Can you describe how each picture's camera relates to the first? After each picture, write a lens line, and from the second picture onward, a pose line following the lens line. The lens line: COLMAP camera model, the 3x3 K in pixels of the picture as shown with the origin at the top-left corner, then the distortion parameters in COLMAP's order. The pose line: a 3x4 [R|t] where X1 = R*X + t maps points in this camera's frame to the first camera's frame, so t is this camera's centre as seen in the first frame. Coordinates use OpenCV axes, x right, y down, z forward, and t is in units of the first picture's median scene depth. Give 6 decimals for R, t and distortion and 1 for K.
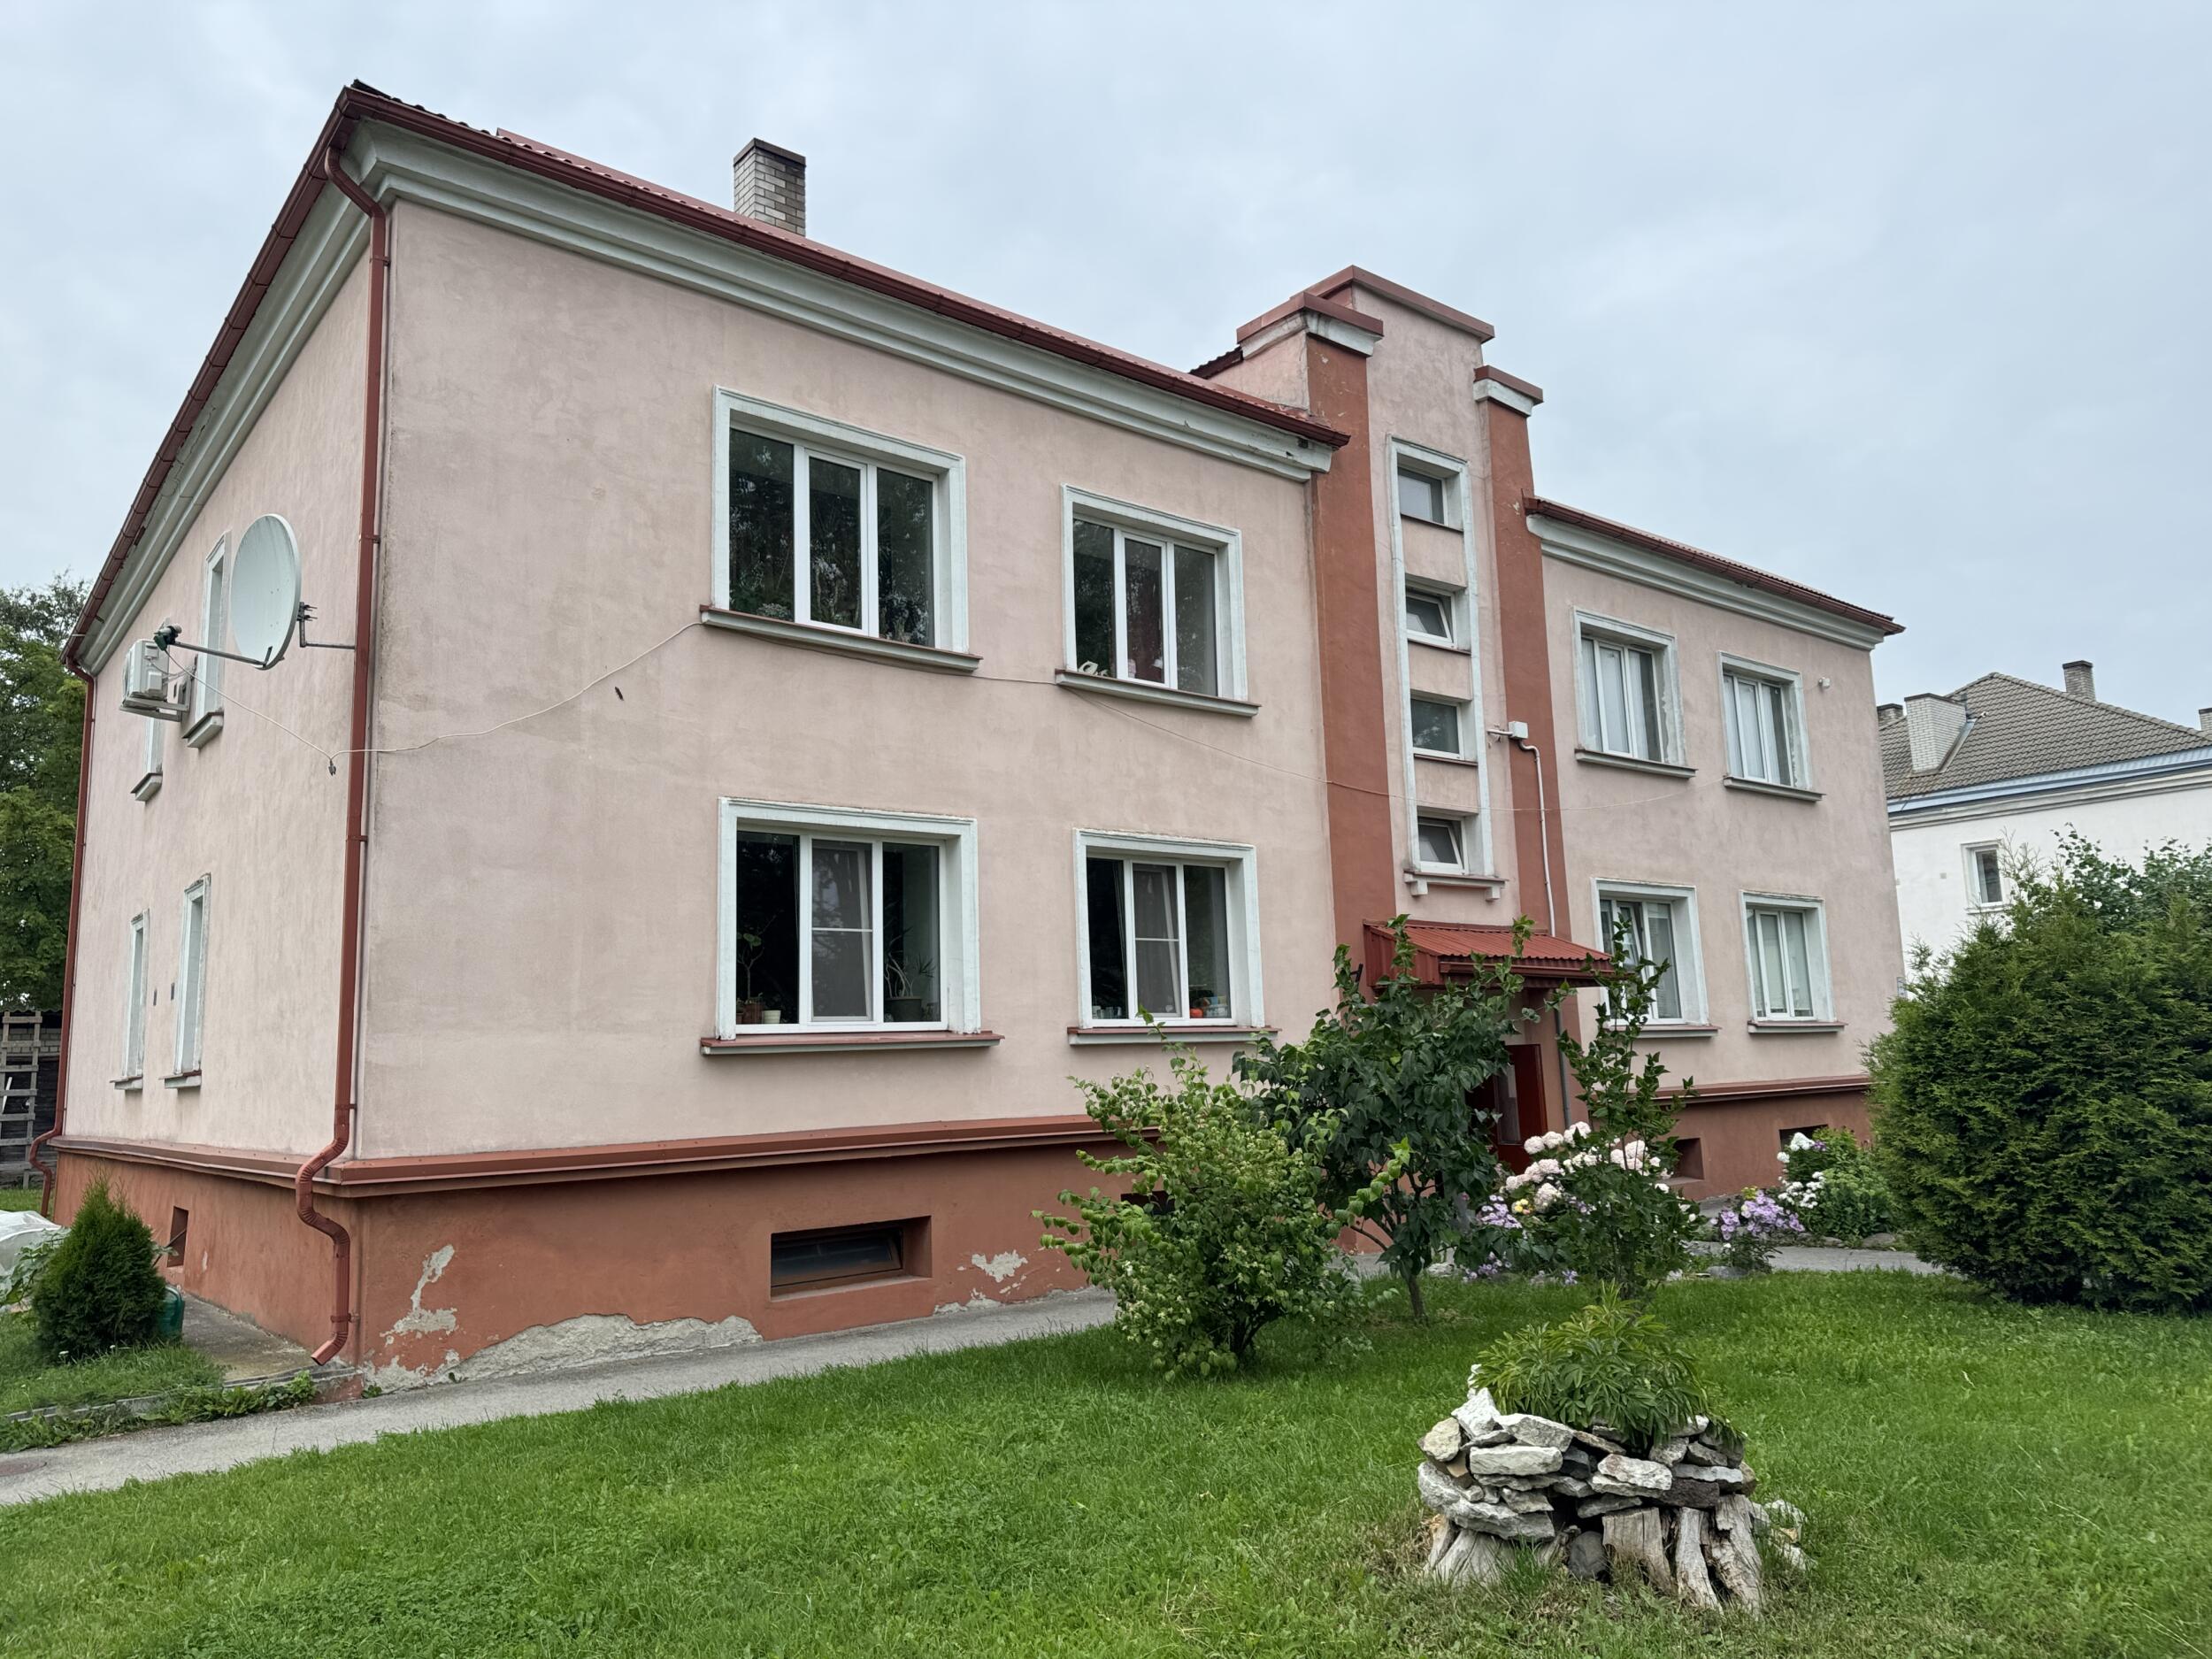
lens RADIAL K [[1539.1, 0, 1106.0], [0, 1539.1, 829.5], [0, 0, 1]] dist [0.107020, -0.162881]
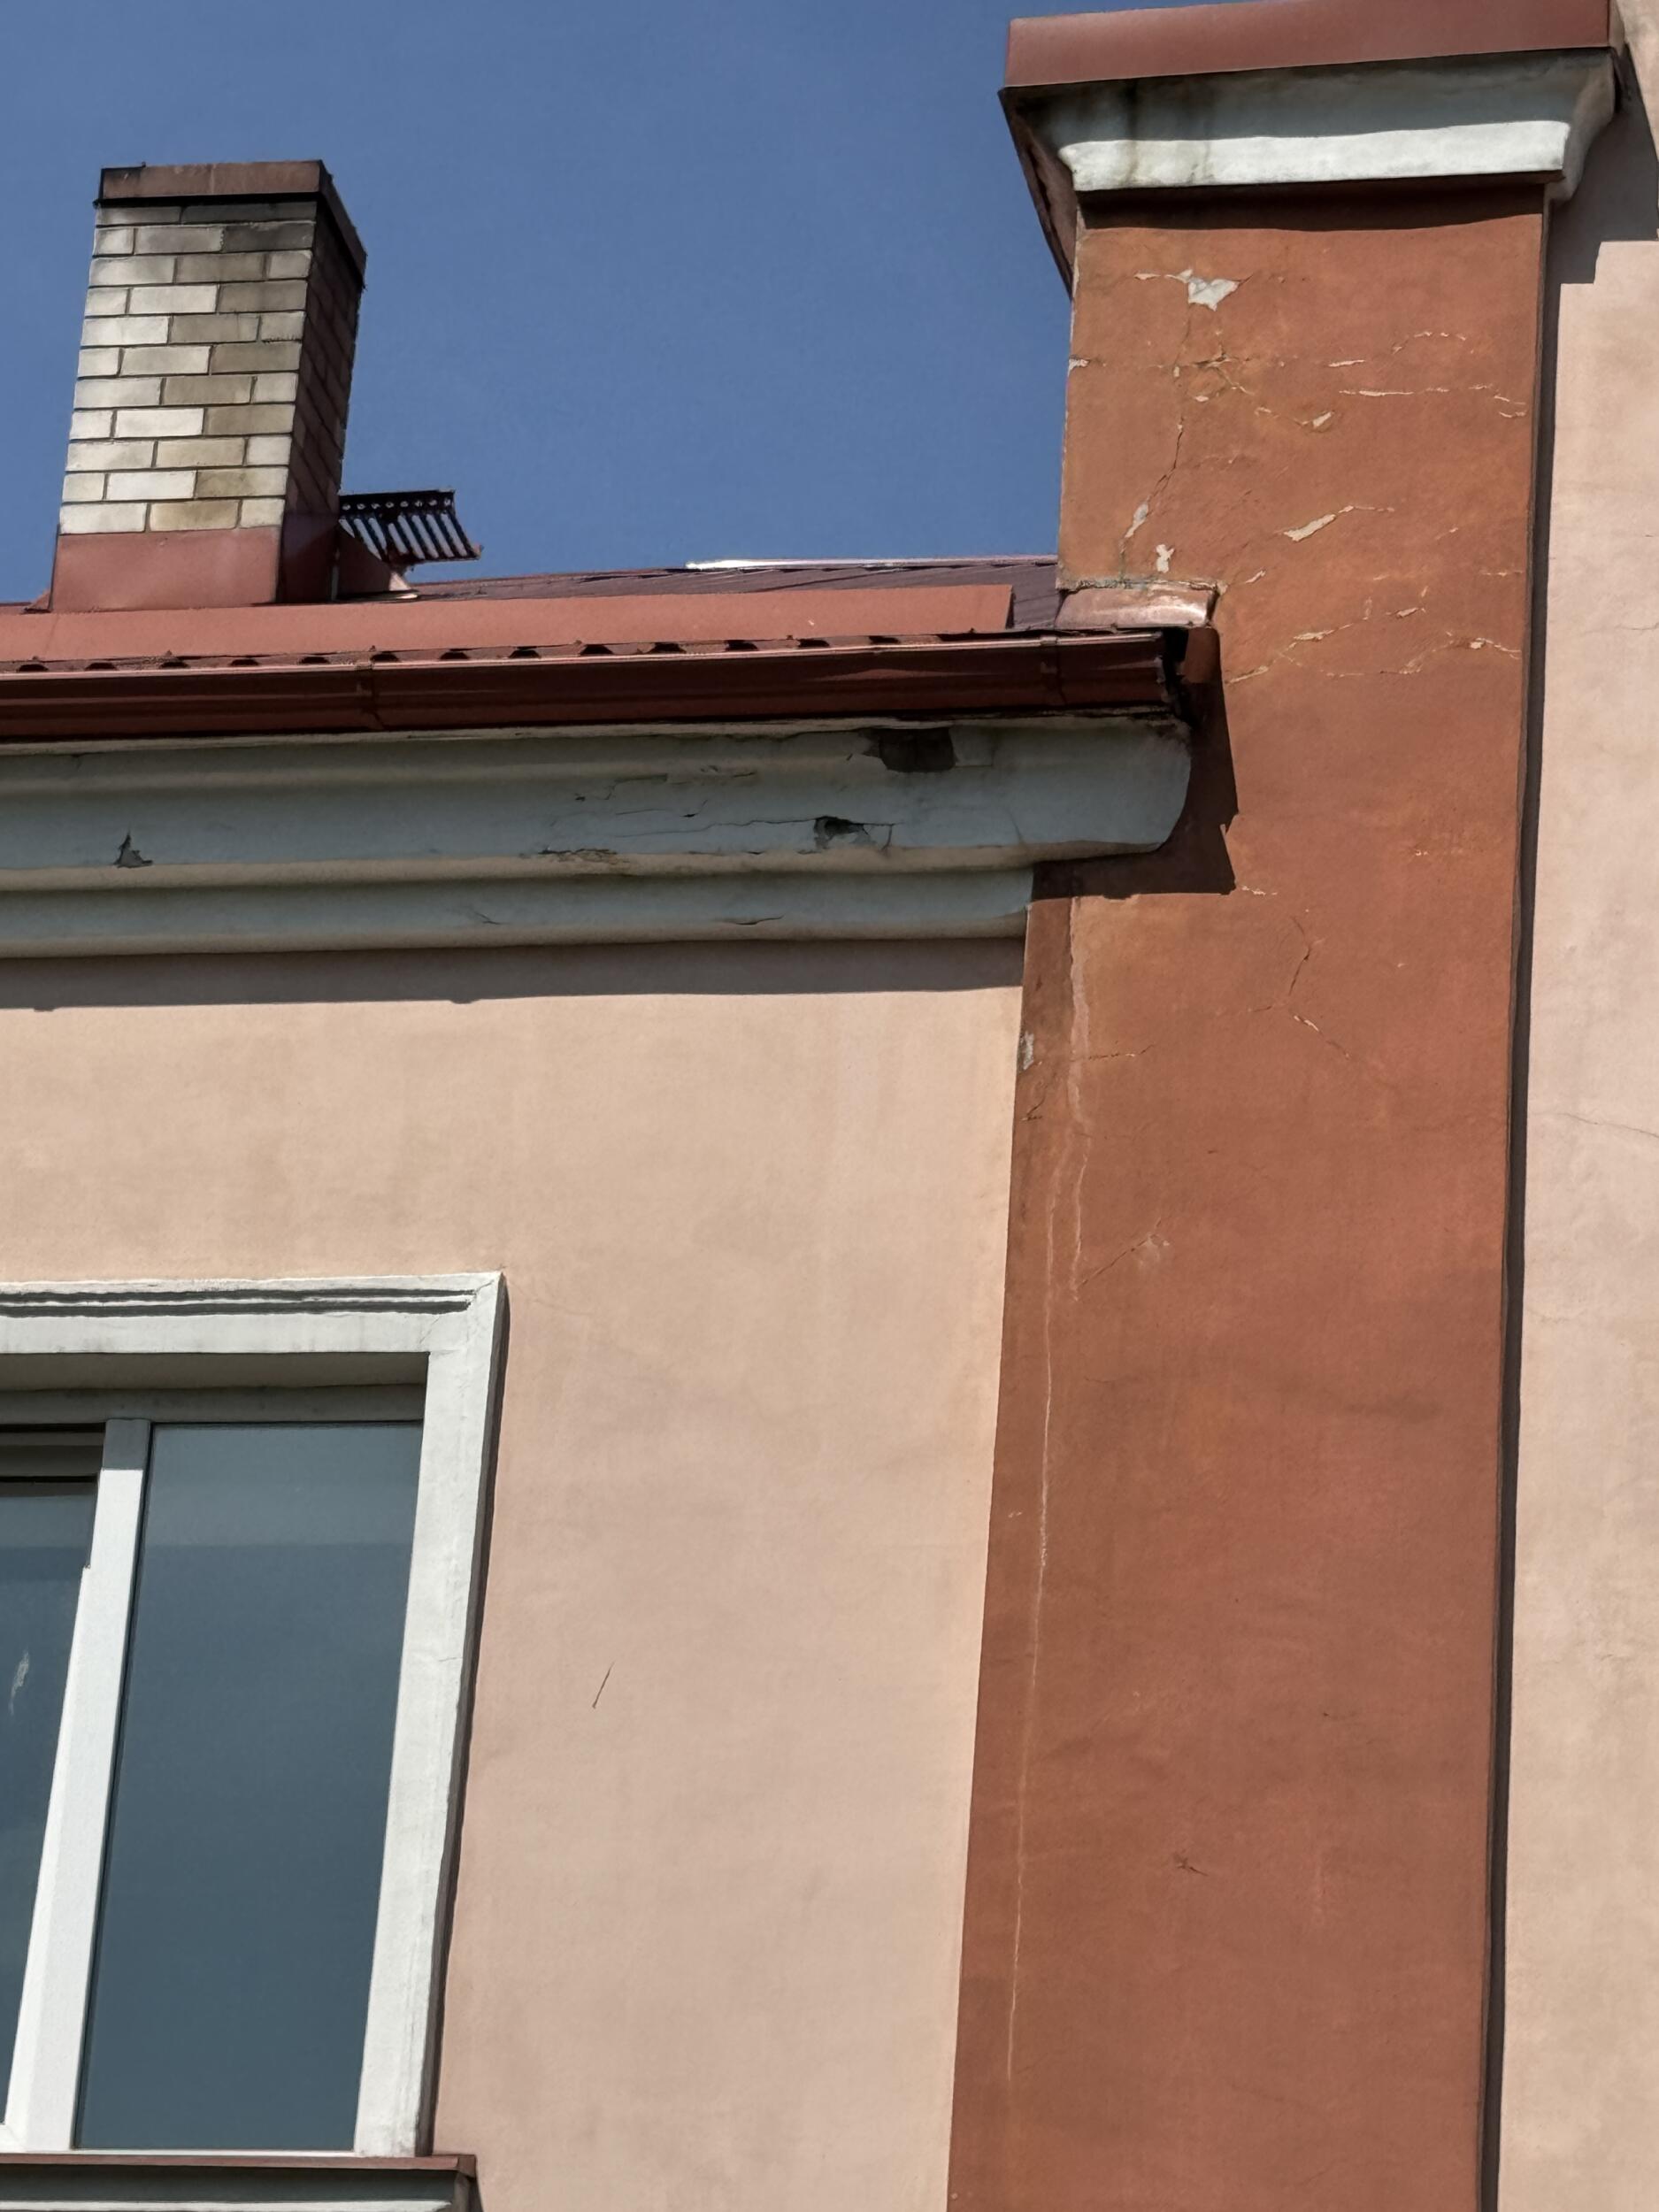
lens RADIAL K [[7120.3, 0, 829.5], [0, 7120.3, 1106.0], [0, 0, 1]] dist [0.131108, -0.417718]
pose [[0.639536, -0.241068, -0.729986, 0.958051], [0.029223, 0.956499, -0.290269, 0.059006], [0.768206, 0.164305, 0.618760, 0.586280]]
